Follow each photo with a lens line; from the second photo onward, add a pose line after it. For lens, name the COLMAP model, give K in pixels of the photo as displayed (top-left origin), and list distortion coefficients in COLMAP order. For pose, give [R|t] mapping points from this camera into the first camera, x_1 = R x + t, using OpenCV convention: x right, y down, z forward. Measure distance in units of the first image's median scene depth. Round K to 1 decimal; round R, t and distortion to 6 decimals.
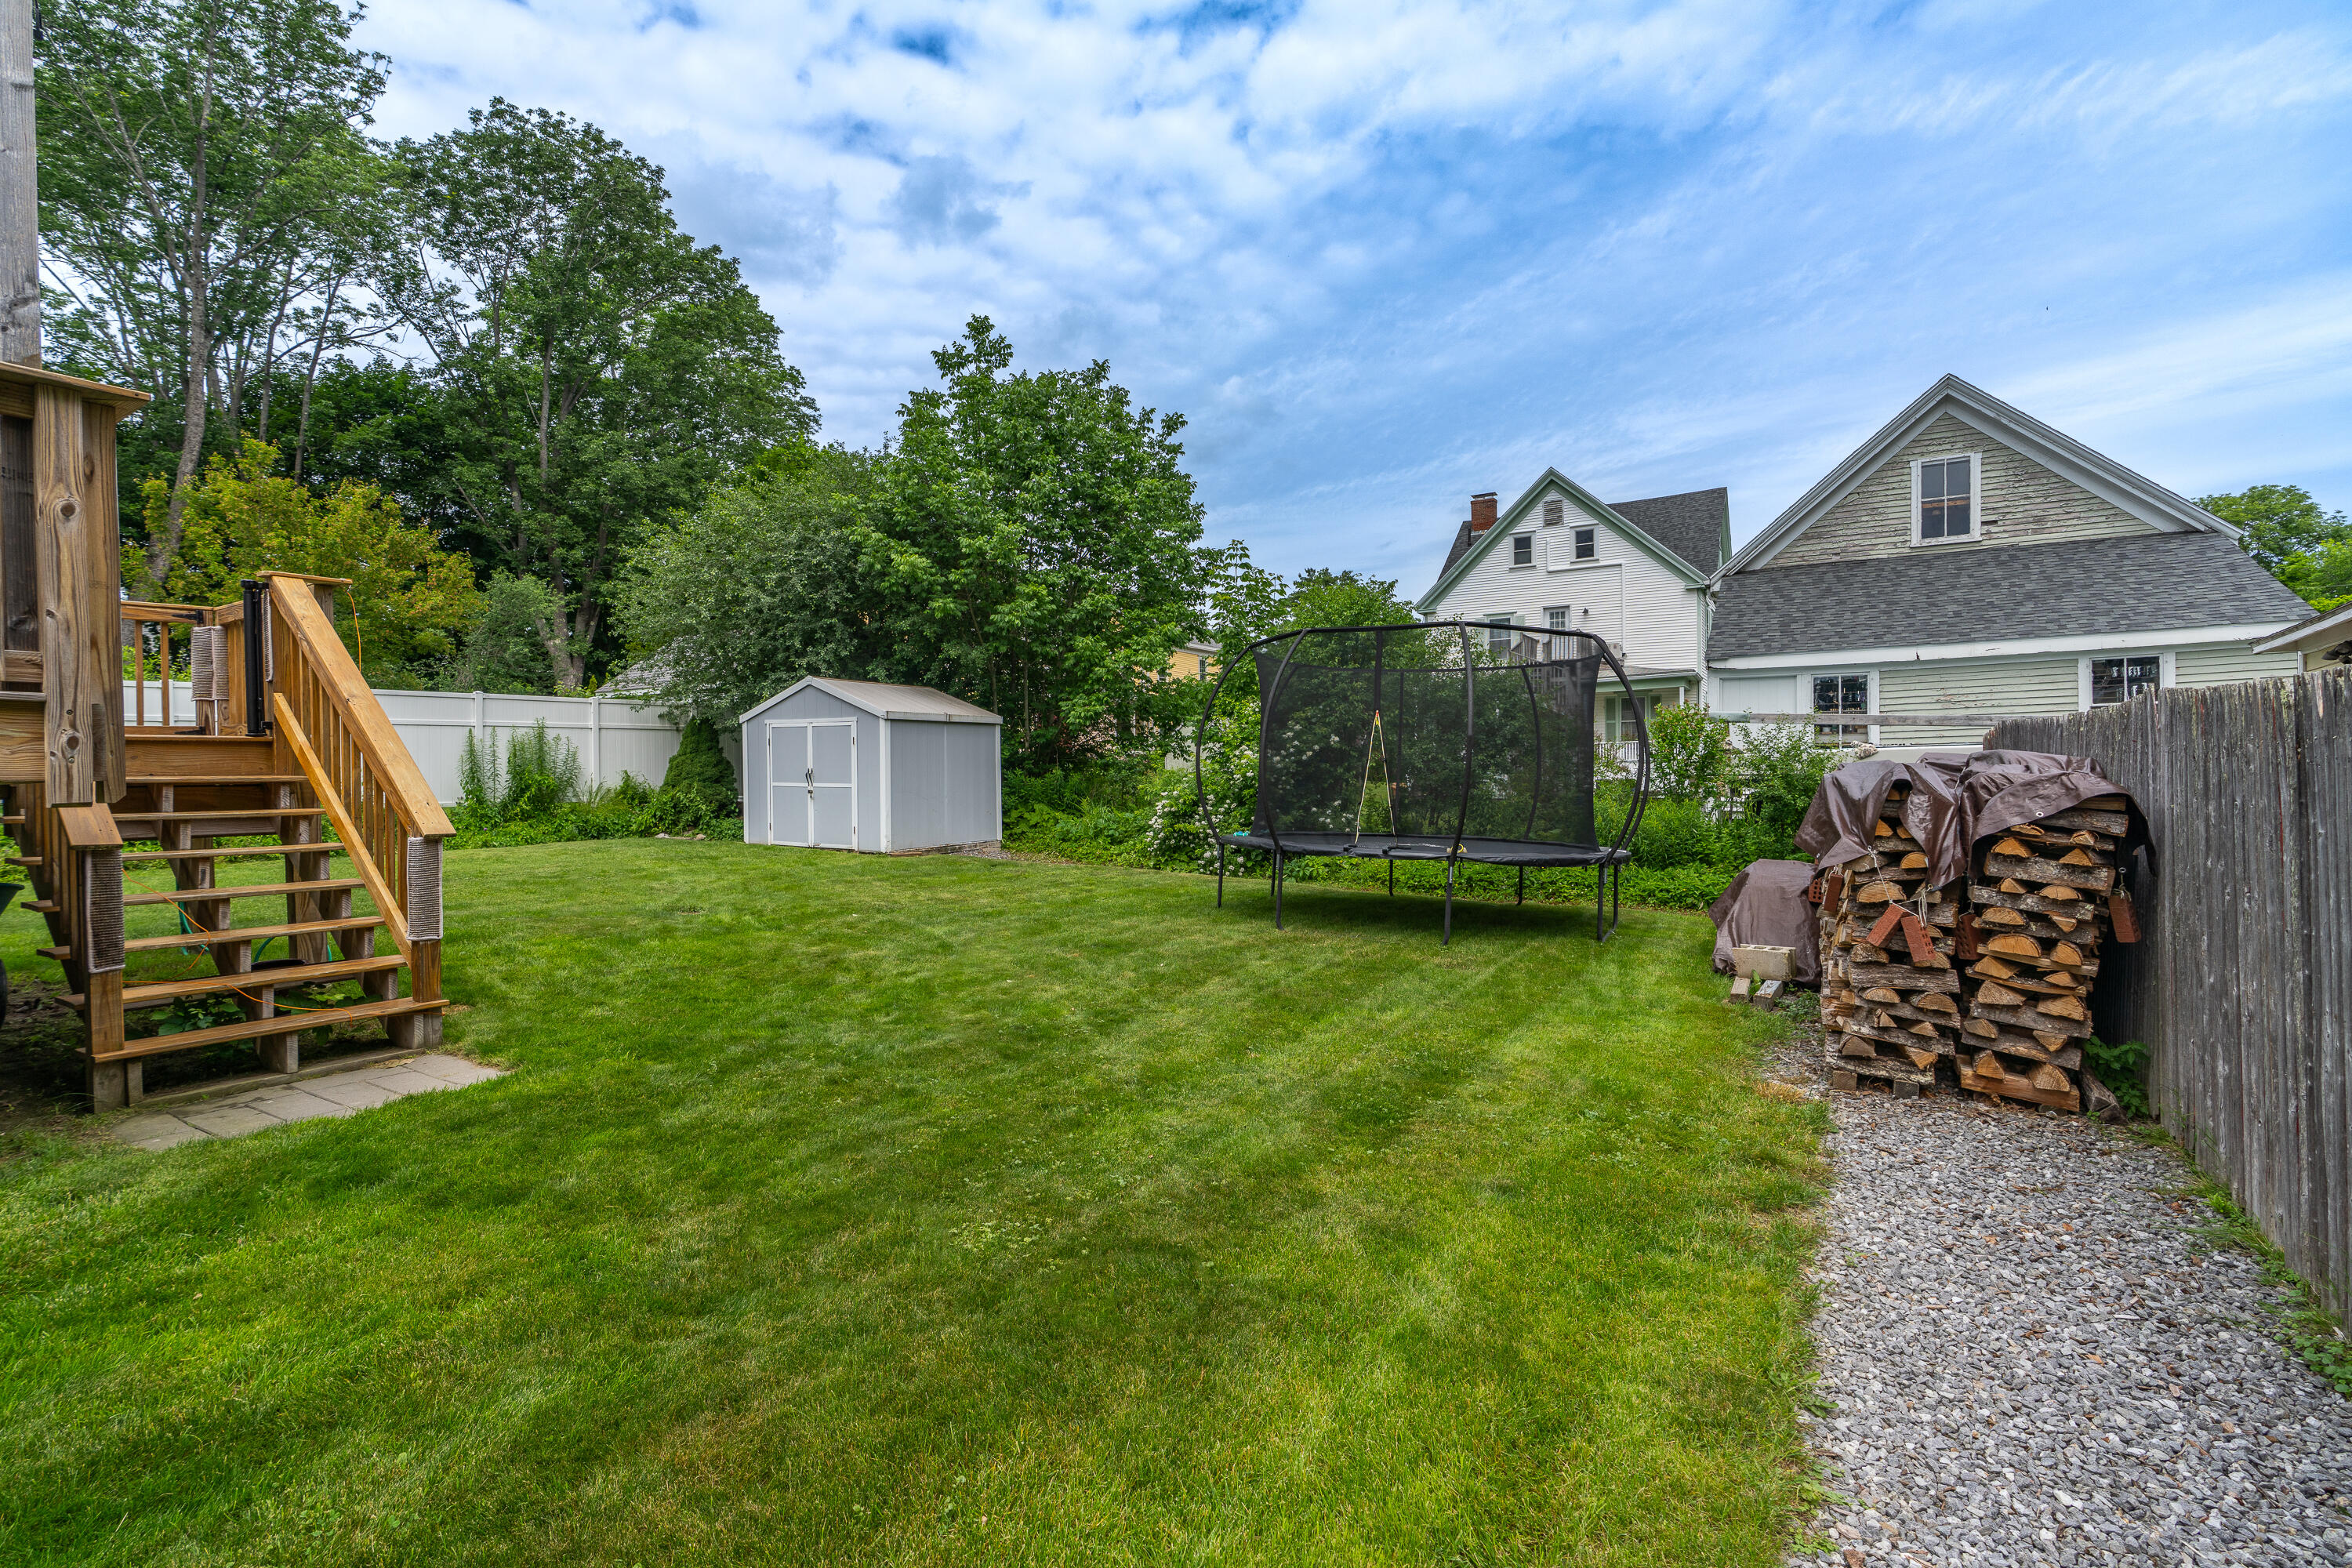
lens RADIAL K [[1063.2, 0, 1196.3], [0, 1063.2, 780.9], [0, 0, 1]] dist [-0.005734, 0.001337]
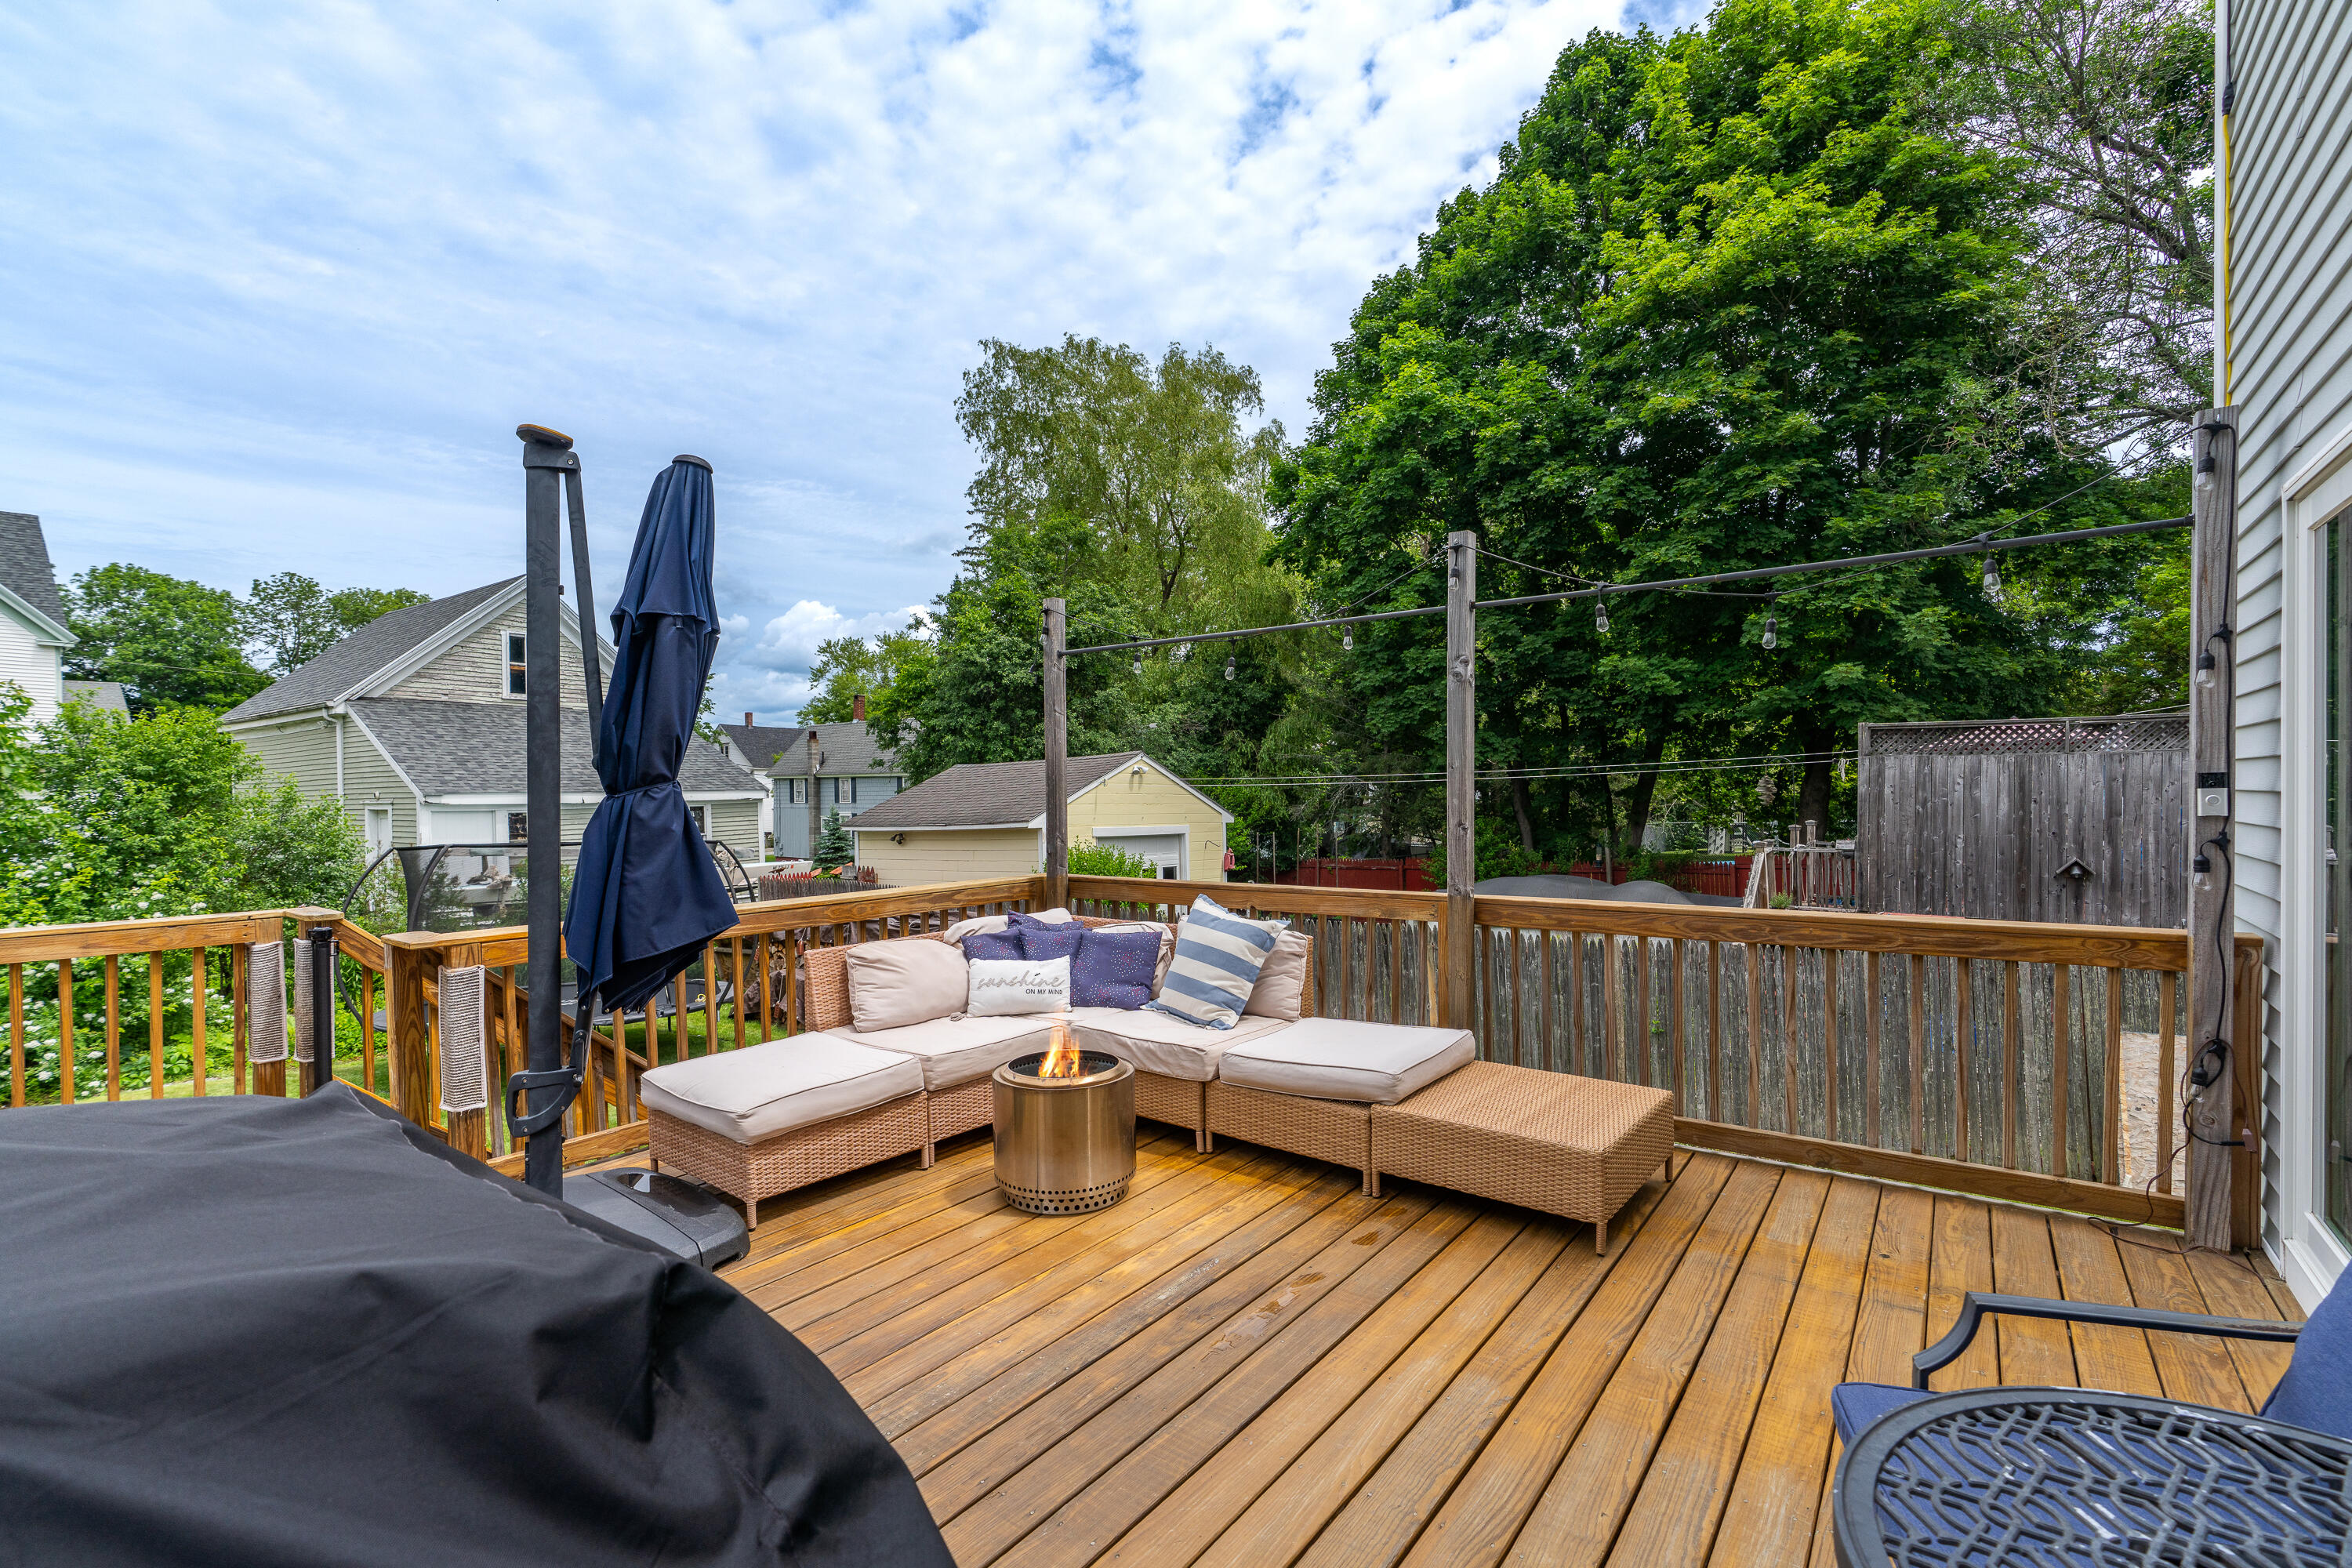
lens RADIAL K [[1063.2, 0, 1162.9], [0, 1063.2, 839.2], [0, 0, 1]] dist [-0.005734, 0.001337]
pose [[0.082095, -0.036507, 0.995956, -0.571351], [0.011133, 0.999300, 0.035712, -0.097619], [-0.996562, 0.008156, 0.082444, 0.125489]]
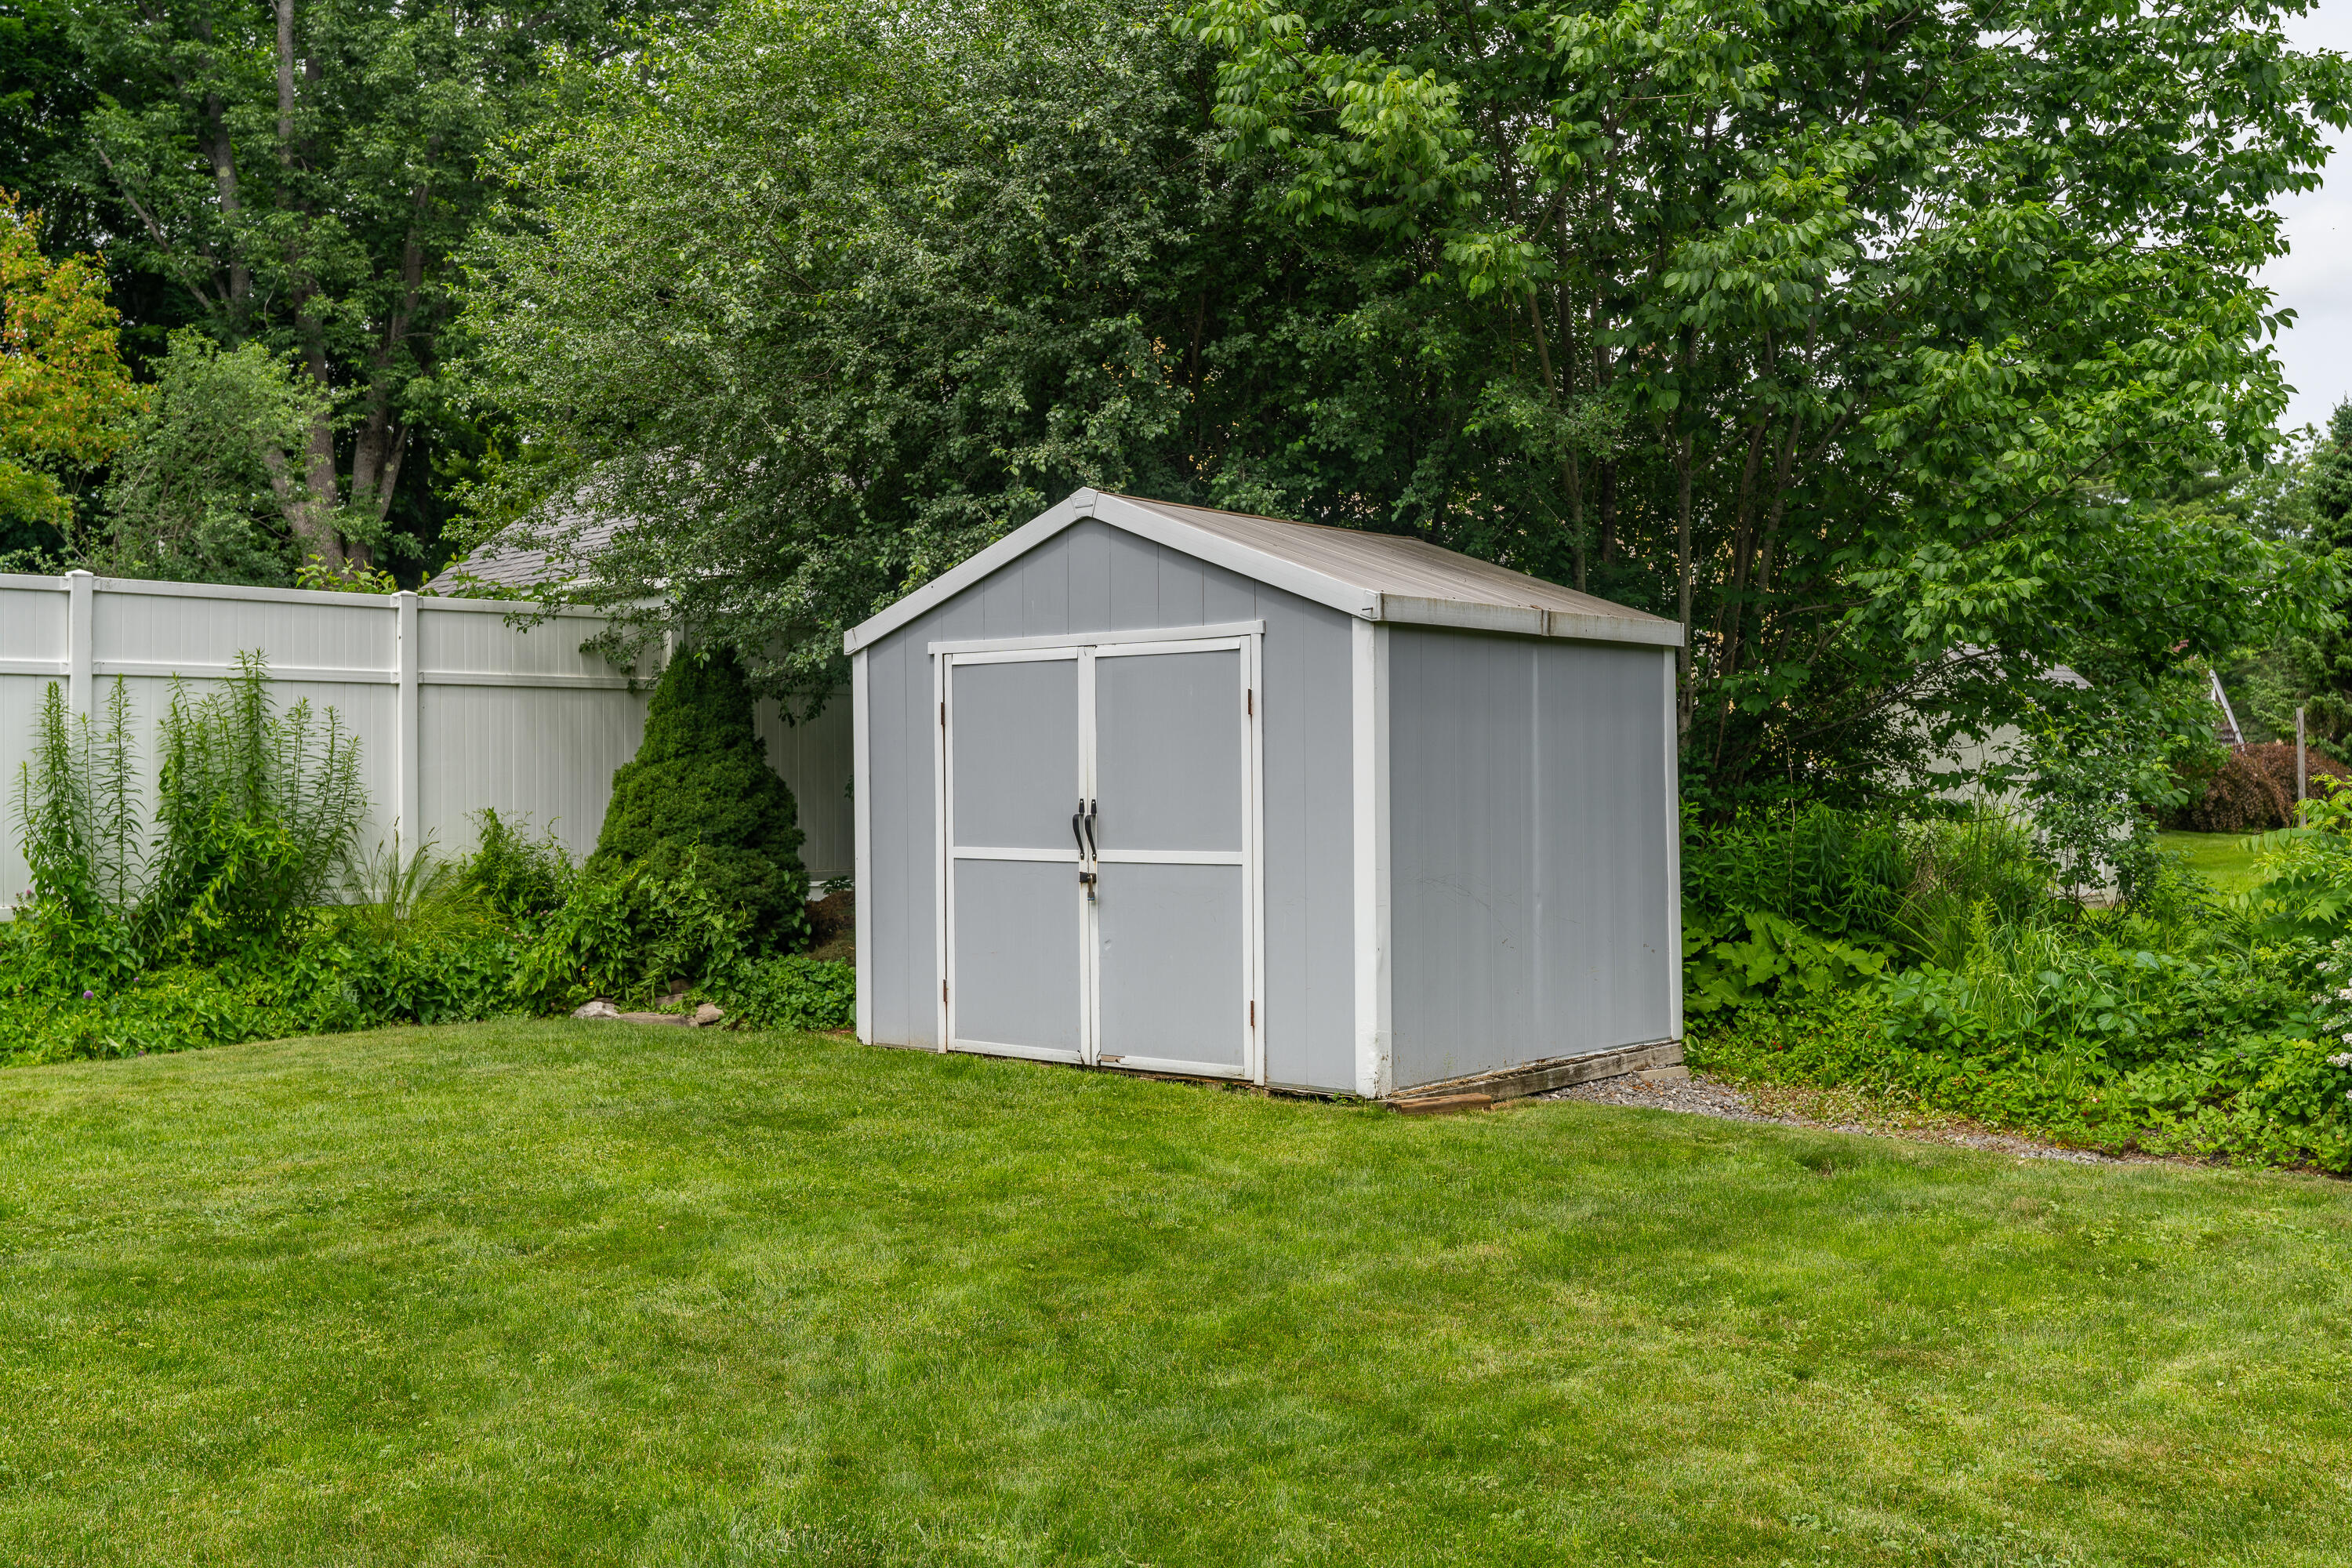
lens RADIAL K [[2256.3, 0, 1191.6], [0, 2256.3, 769.4], [0, 0, 1]] dist [0.034952, 0.000000]
pose [[0.984874, -0.007051, -0.173126, -0.206313], [0.002724, 0.999678, -0.025223, -0.004078], [0.173248, 0.024370, 0.984577, 0.351701]]
